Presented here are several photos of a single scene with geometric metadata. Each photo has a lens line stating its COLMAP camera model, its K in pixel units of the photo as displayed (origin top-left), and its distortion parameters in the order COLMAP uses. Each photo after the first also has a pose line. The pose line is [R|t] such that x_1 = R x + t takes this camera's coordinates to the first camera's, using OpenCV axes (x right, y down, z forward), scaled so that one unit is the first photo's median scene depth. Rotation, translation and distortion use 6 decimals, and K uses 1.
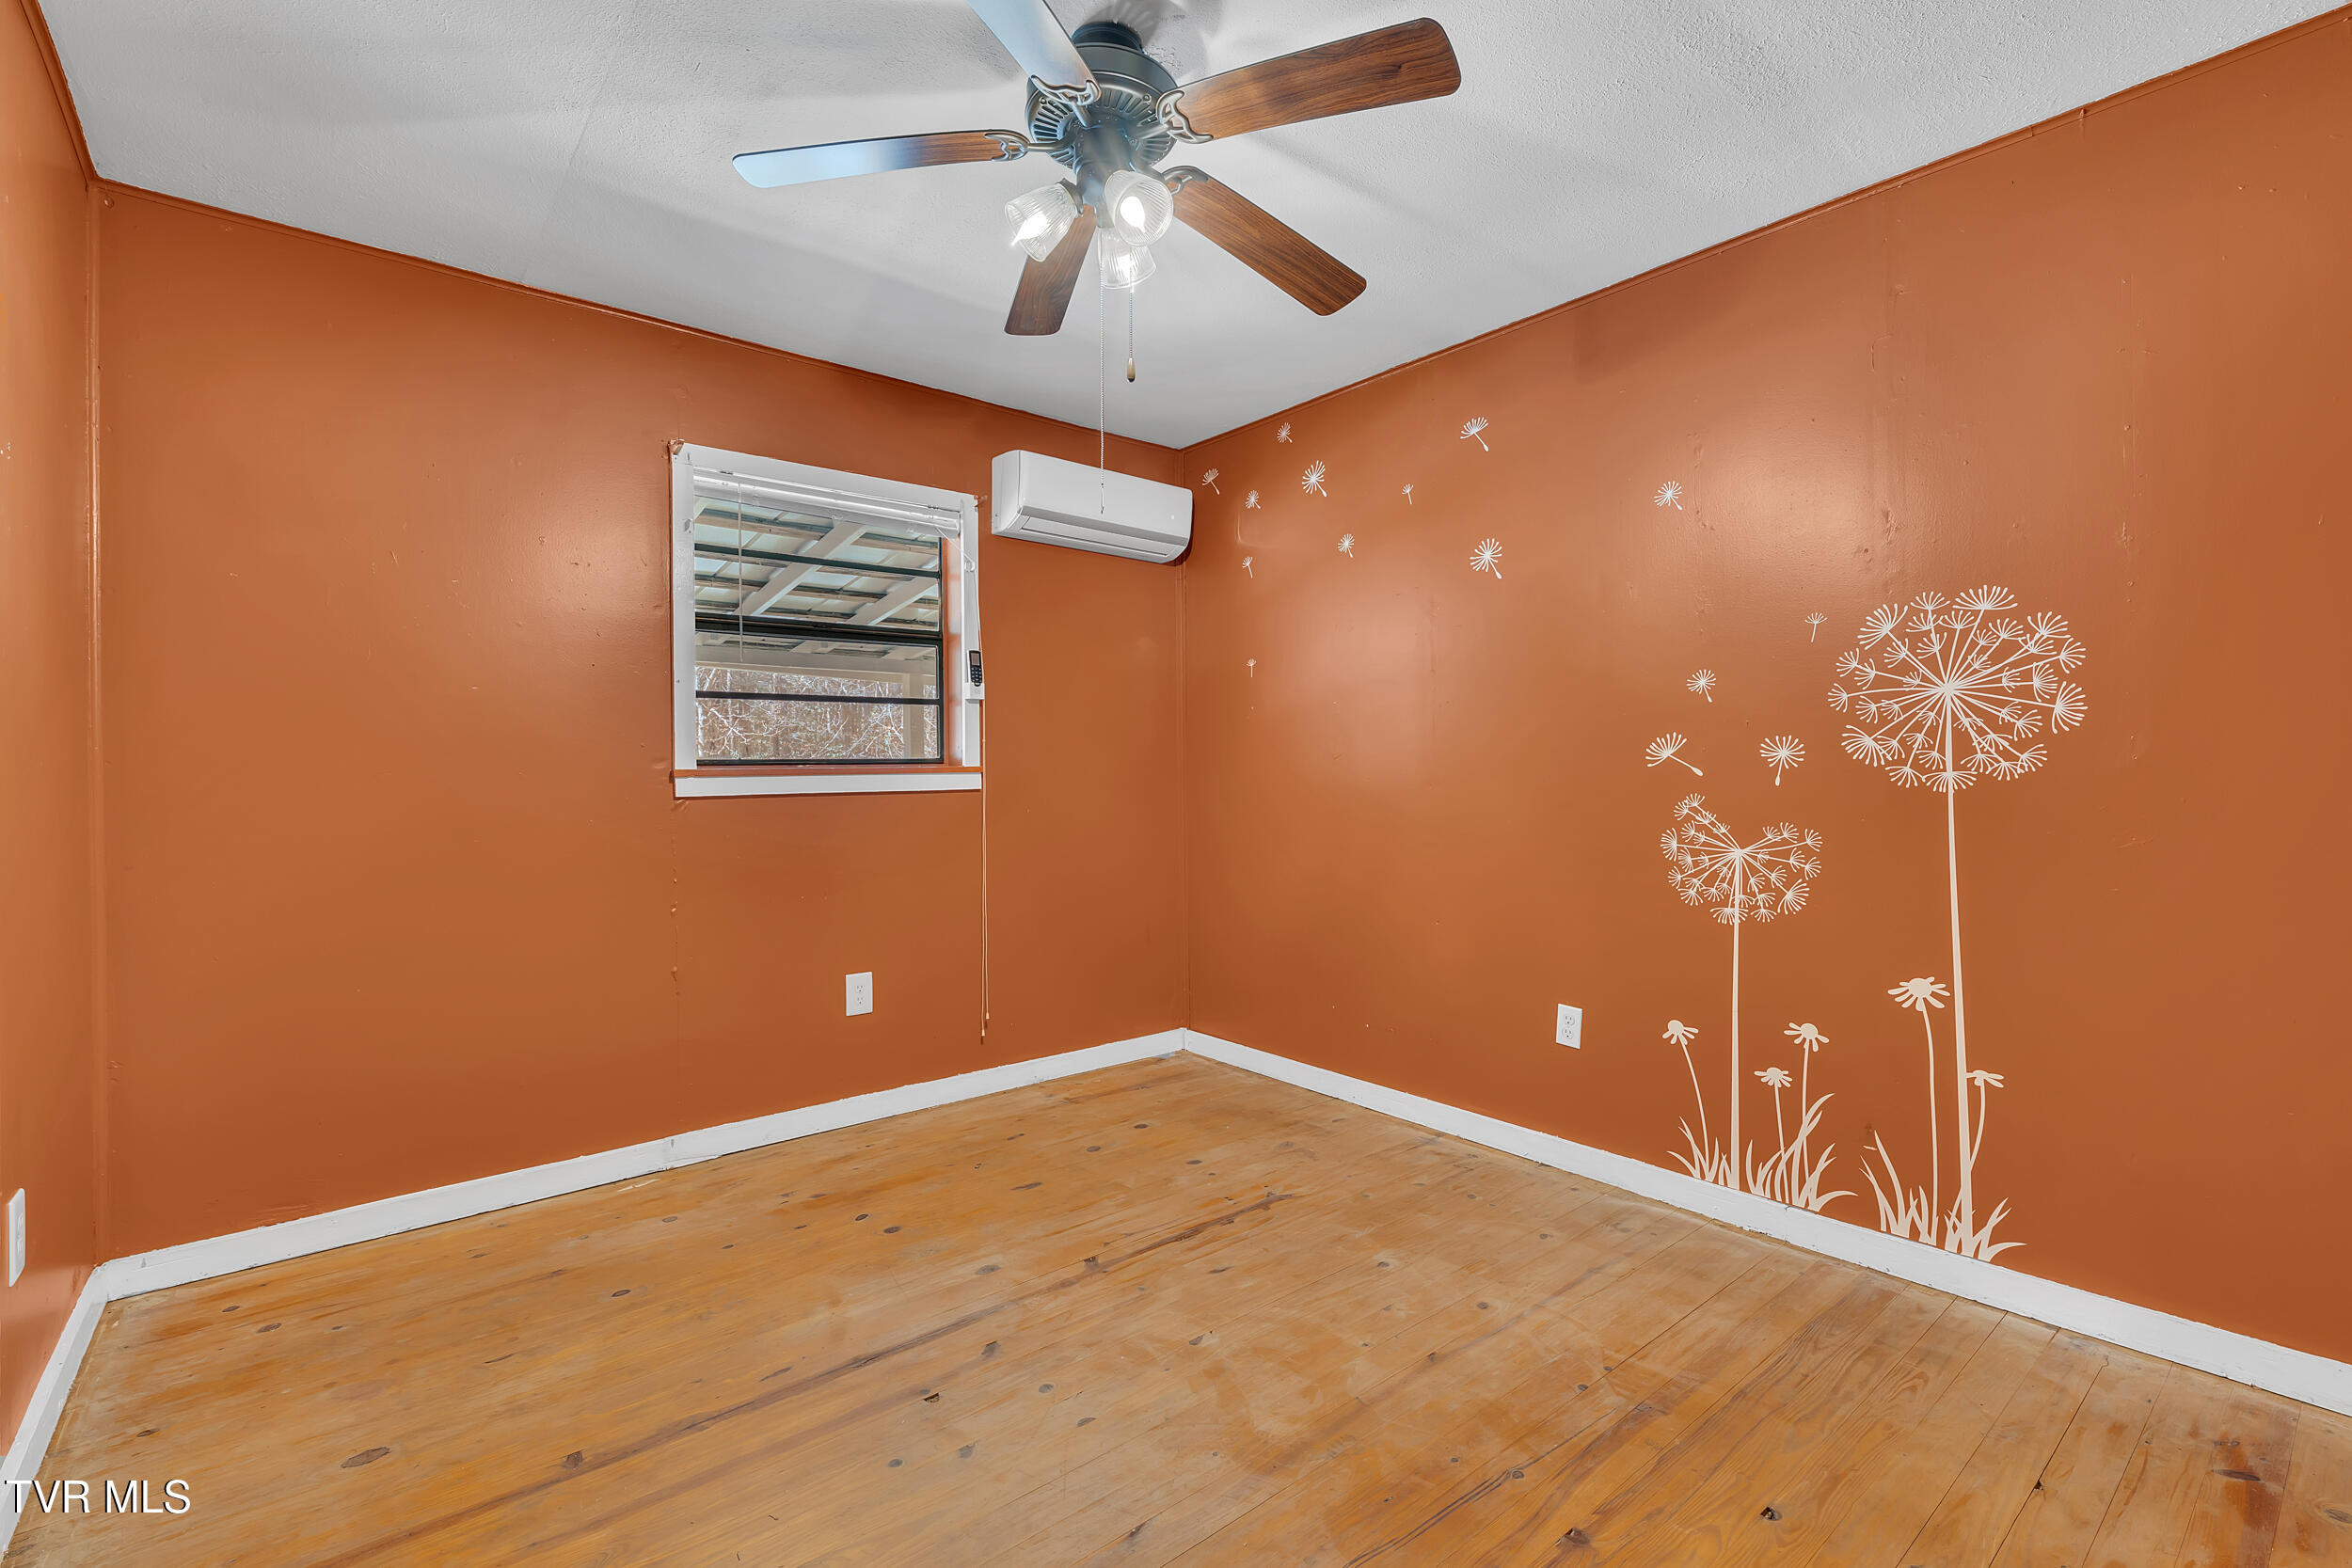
lens RADIAL K [[1035.0, 0, 1179.1], [0, 1035.0, 779.4], [0, 0, 1]] dist [0.002825, -0.002991]
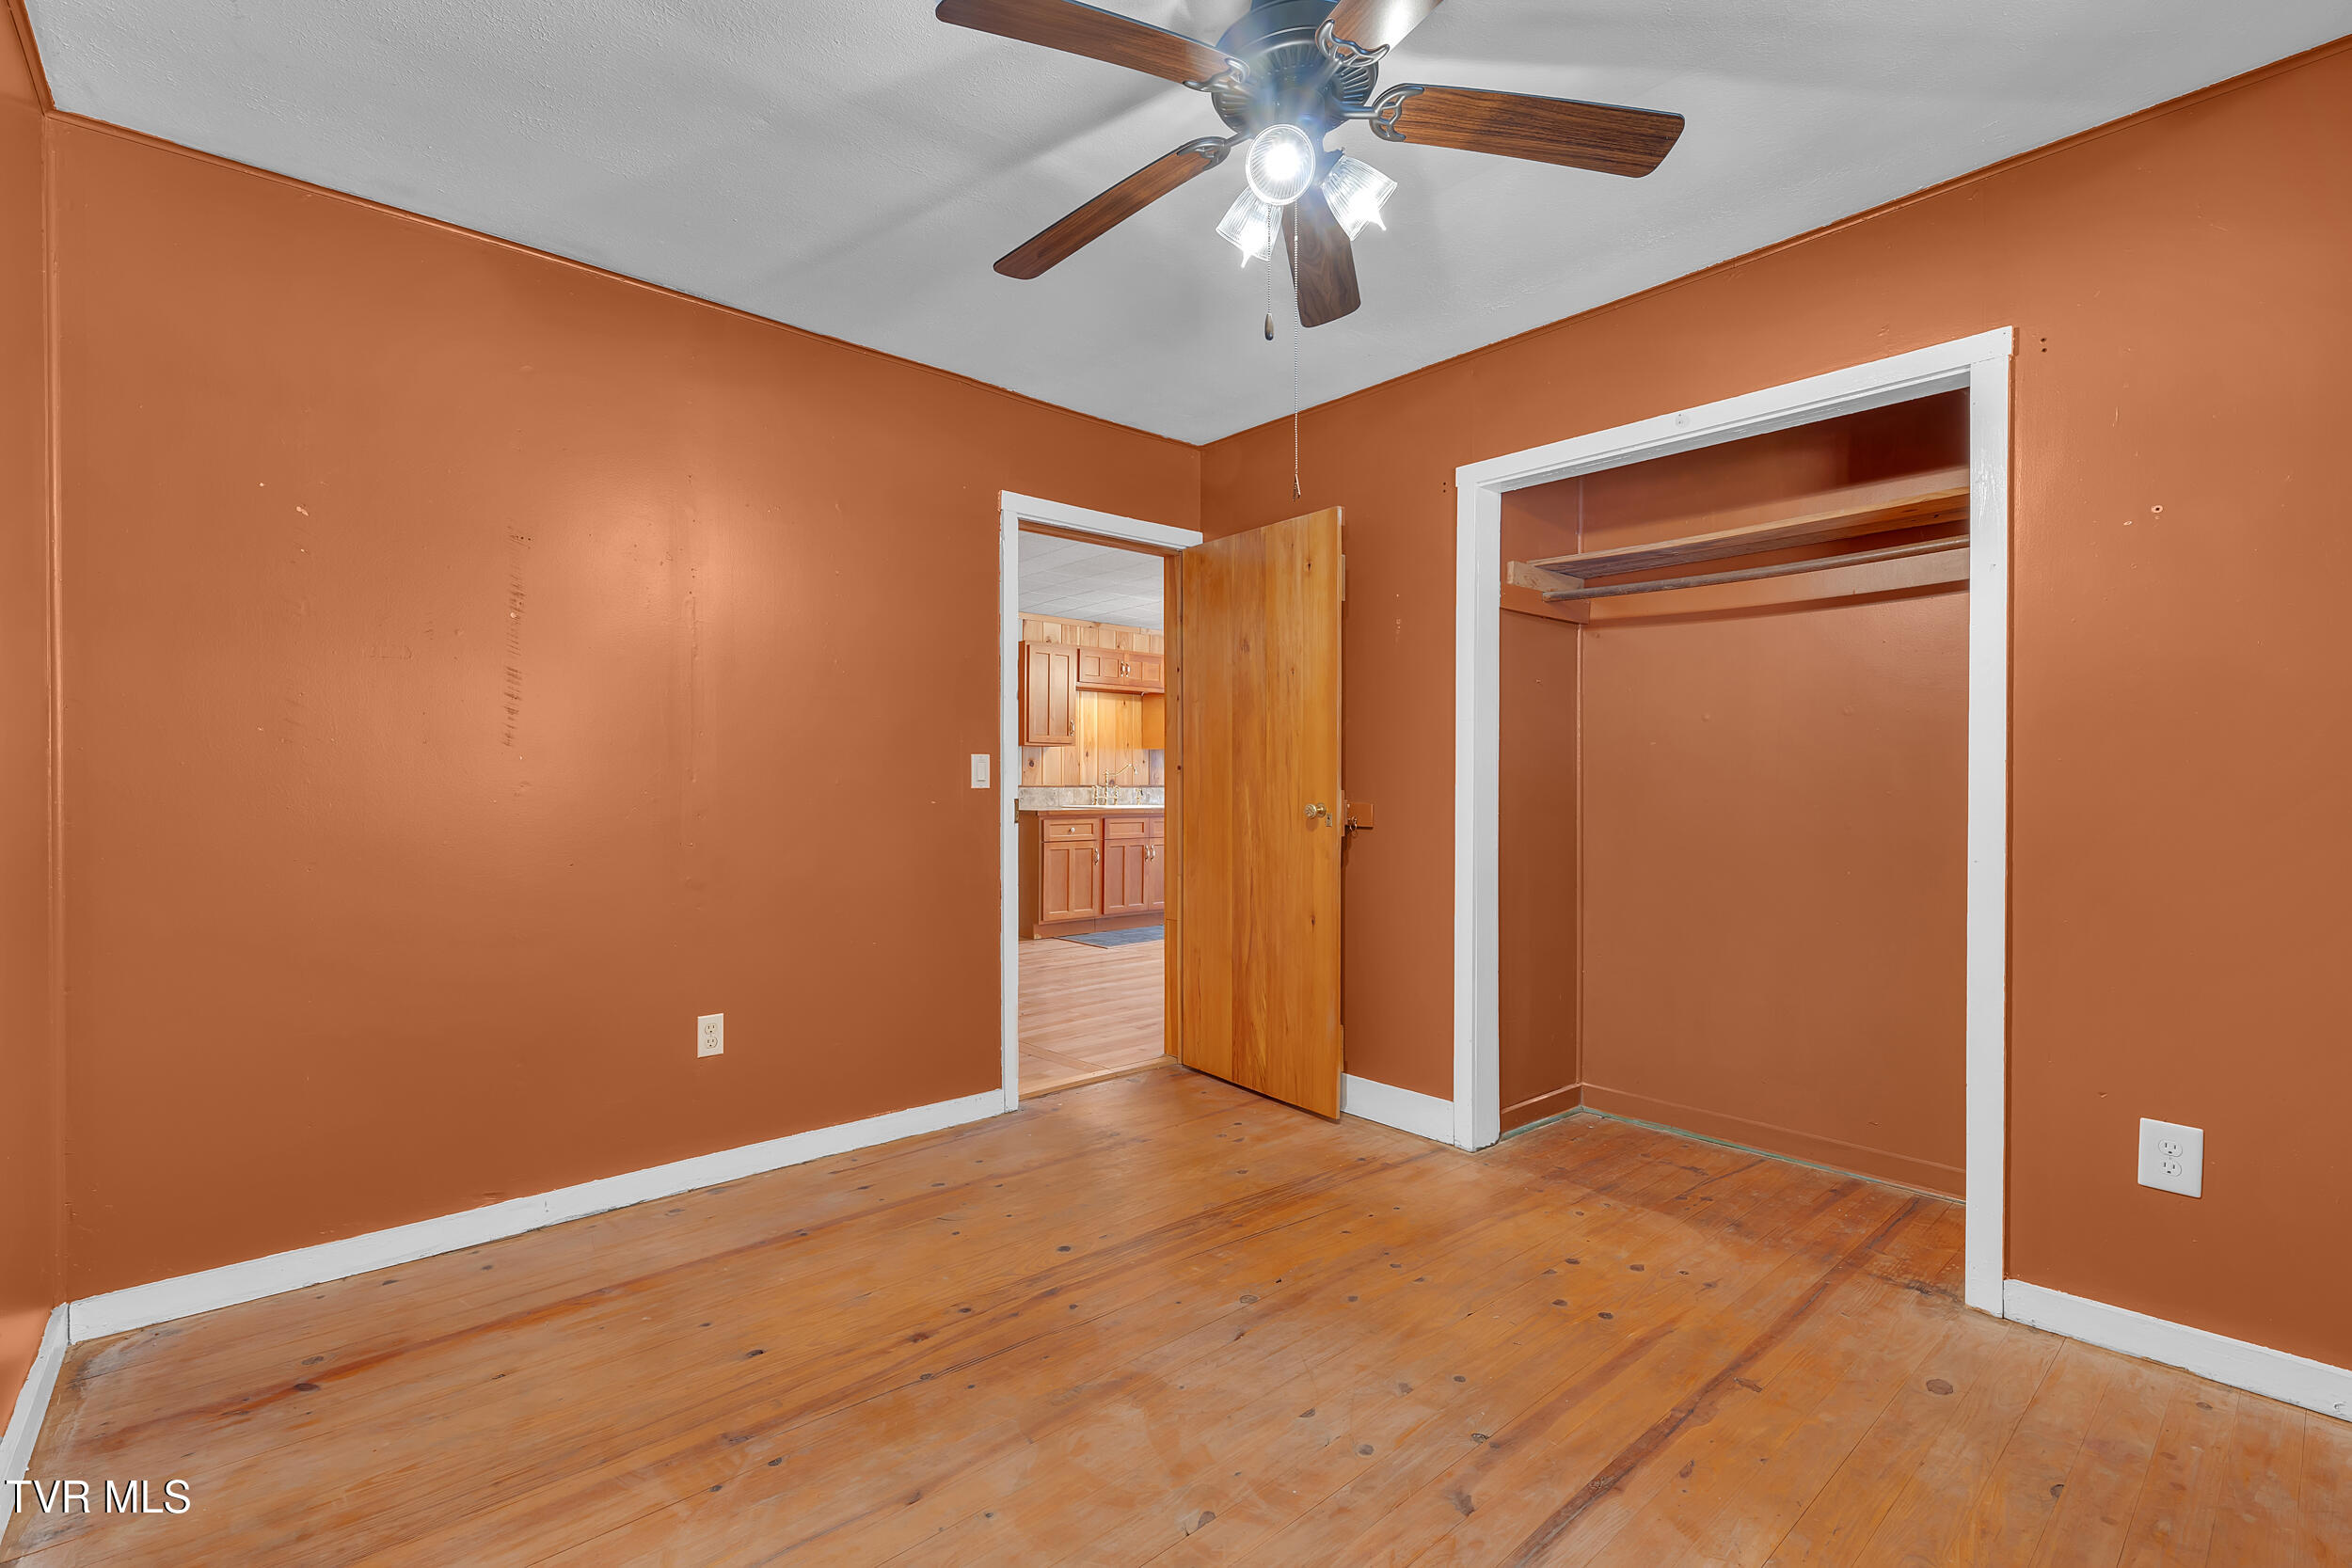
lens RADIAL K [[1035.0, 0, 1173.9], [0, 1035.0, 787.7], [0, 0, 1]] dist [0.002825, -0.002991]
pose [[-0.999577, 0.006040, -0.028464, 0.065372], [0.006096, 0.999980, -0.001874, 0.002366], [0.028453, -0.002047, -0.999593, 1.959508]]
